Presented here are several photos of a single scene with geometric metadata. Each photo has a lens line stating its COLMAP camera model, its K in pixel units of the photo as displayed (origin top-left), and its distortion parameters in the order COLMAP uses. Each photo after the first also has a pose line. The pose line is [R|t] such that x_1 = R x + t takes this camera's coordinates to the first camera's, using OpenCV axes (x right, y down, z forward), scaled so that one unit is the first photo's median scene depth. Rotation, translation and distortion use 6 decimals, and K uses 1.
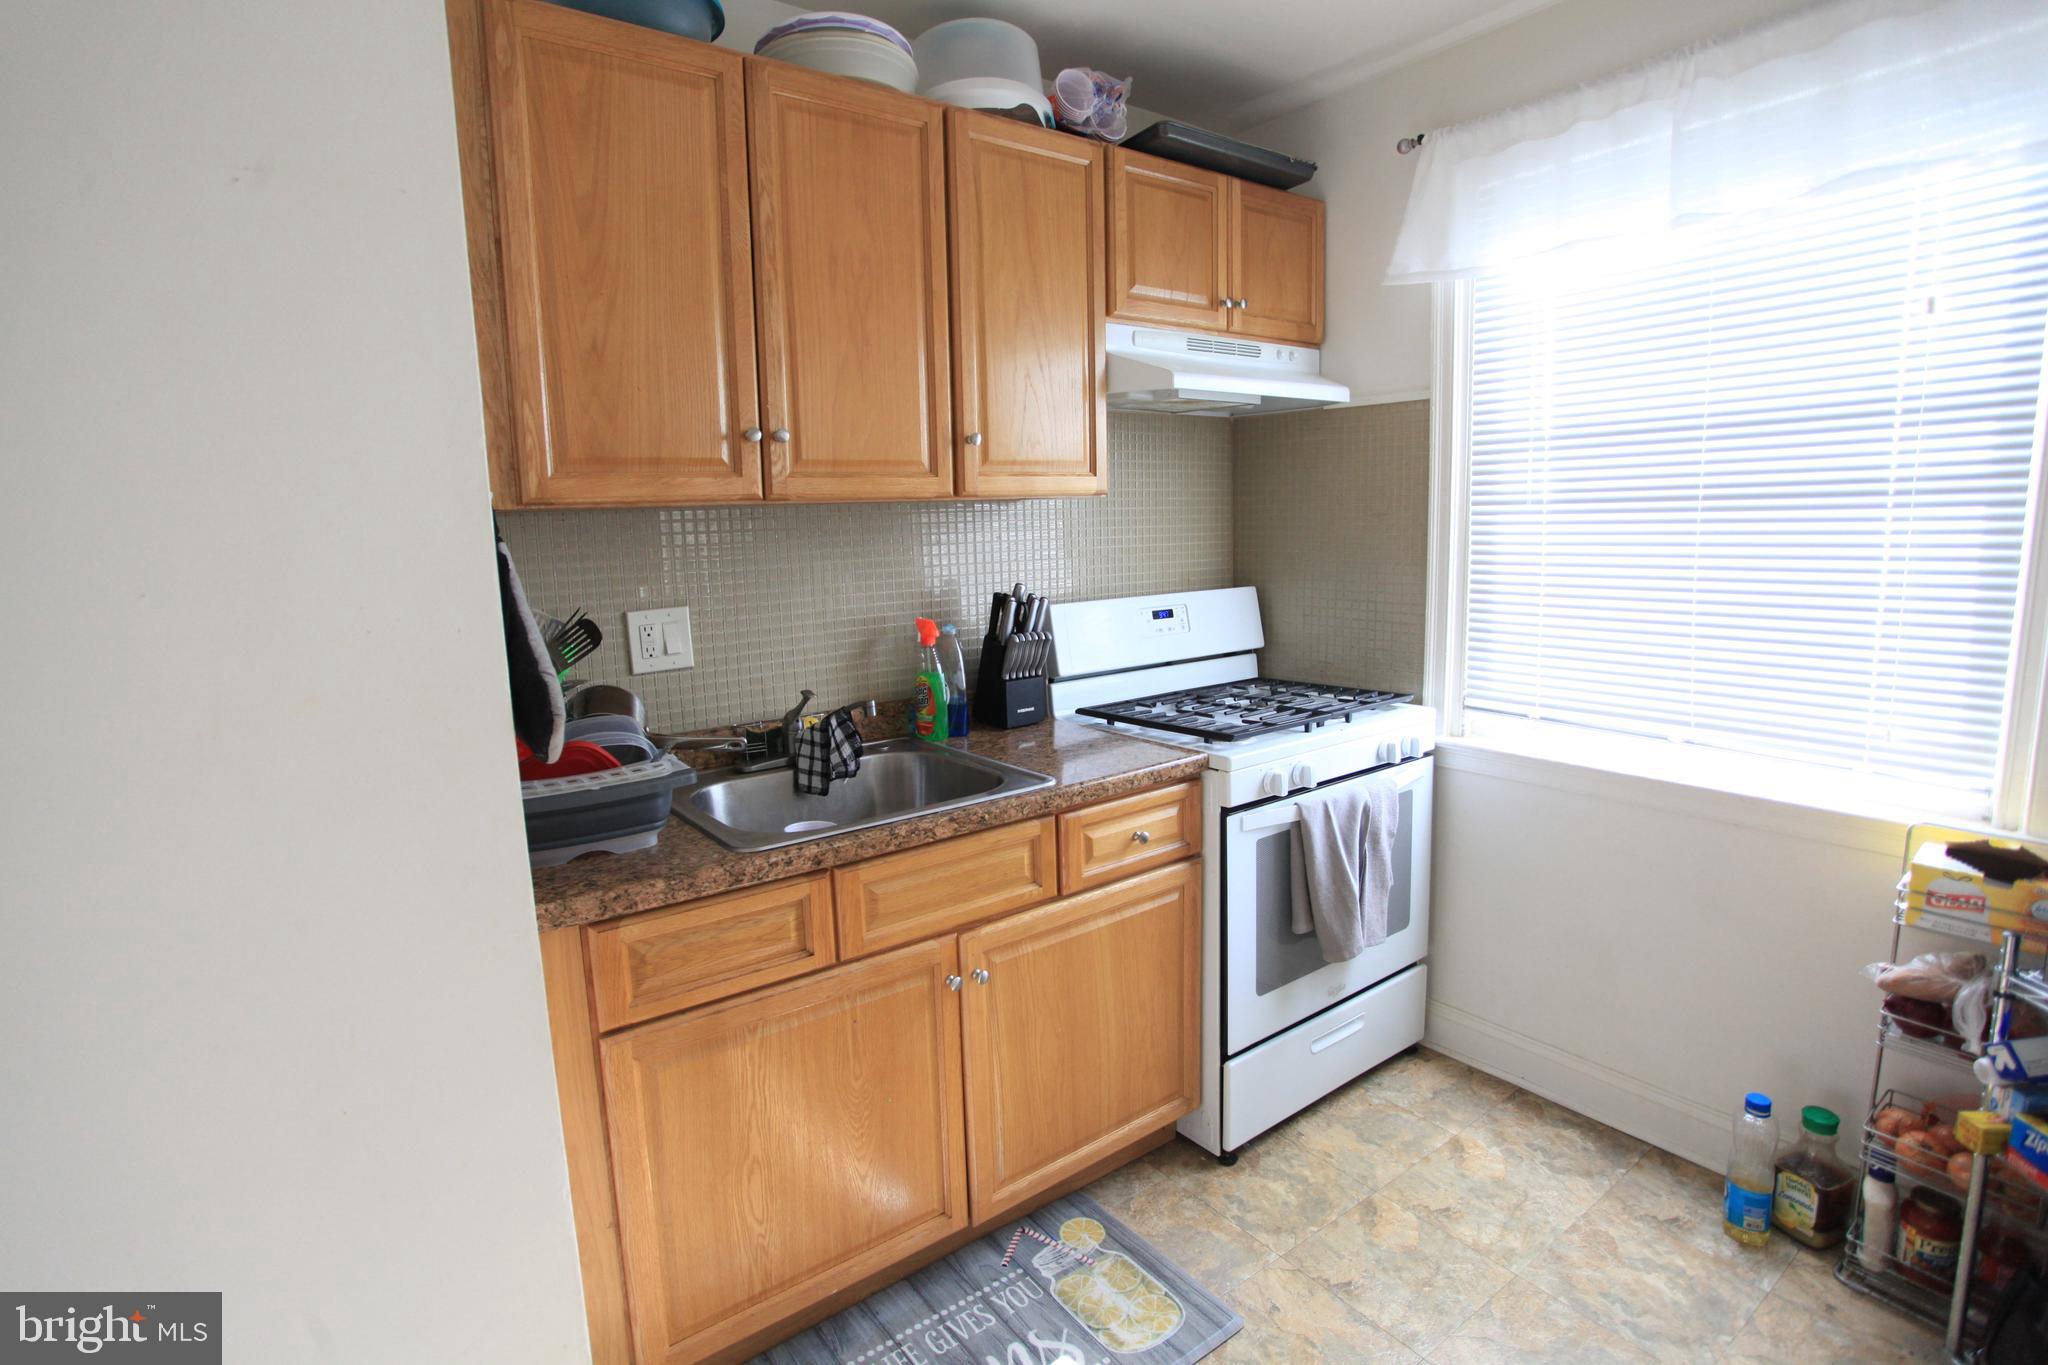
lens RADIAL K [[1006.0, 0, 1013.3], [0, 1006.0, 673.3], [0, 0, 1]] dist [-0.070853, 0.028892]
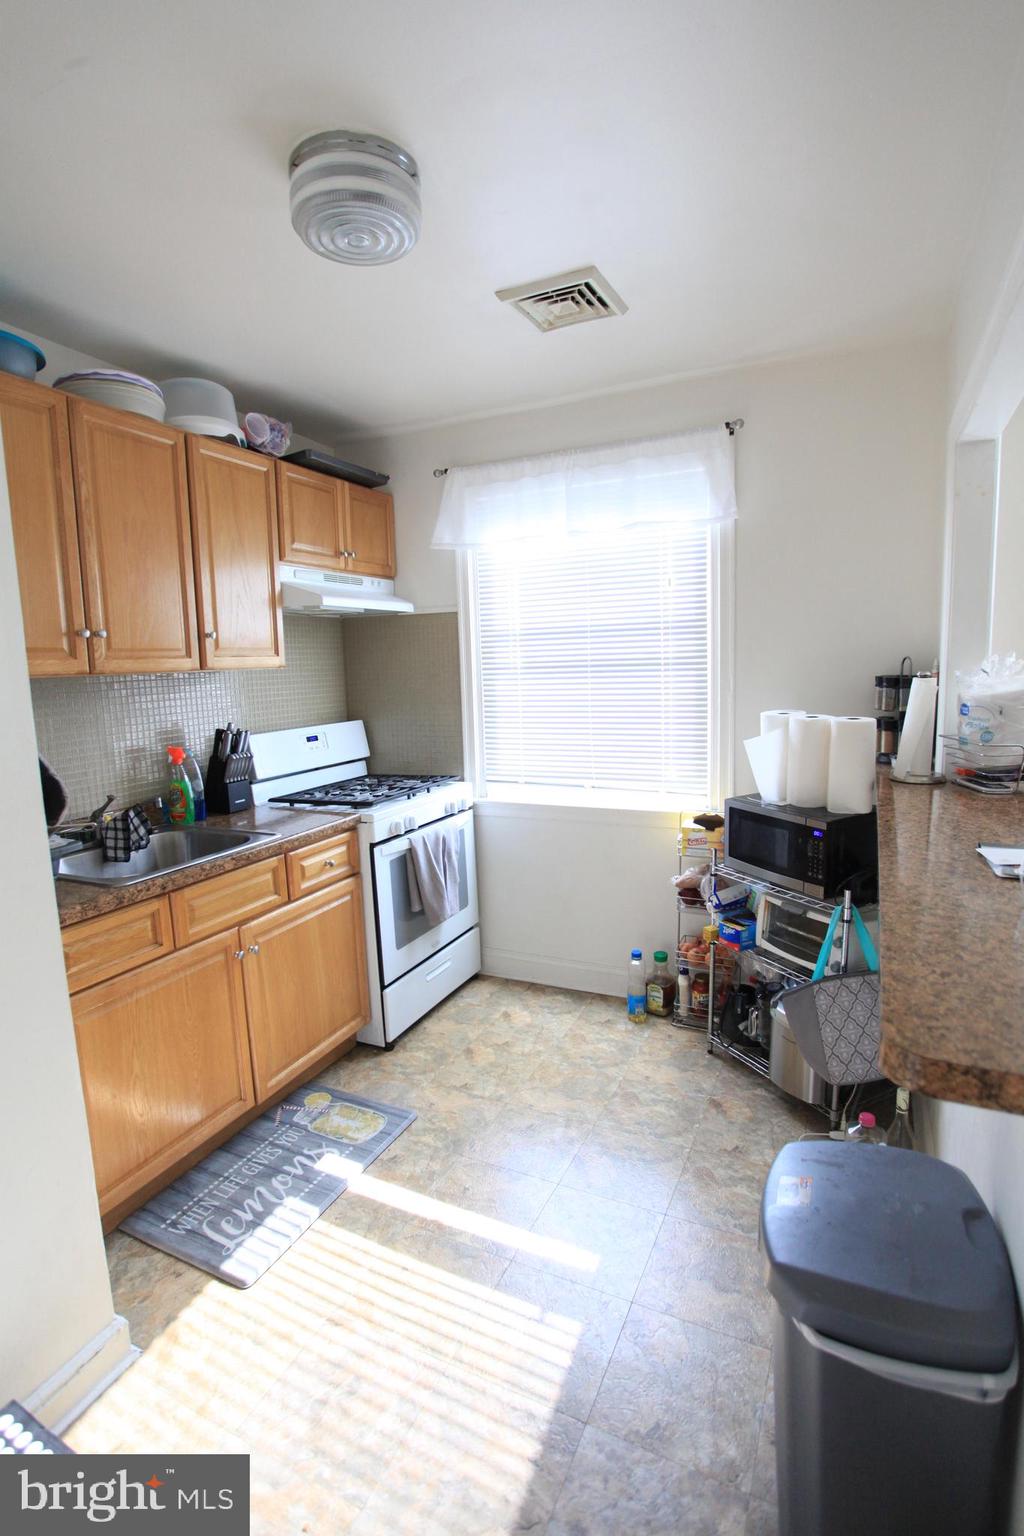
lens RADIAL K [[754.5, 0, 505.2], [0, 754.5, 776.7], [0, 0, 1]] dist [-0.070853, 0.028892]
pose [[0.880496, -0.069119, 0.468988, -0.200626], [0.077897, 0.996961, 0.000685, 0.034775], [-0.467611, 0.035929, 0.883204, -0.292825]]
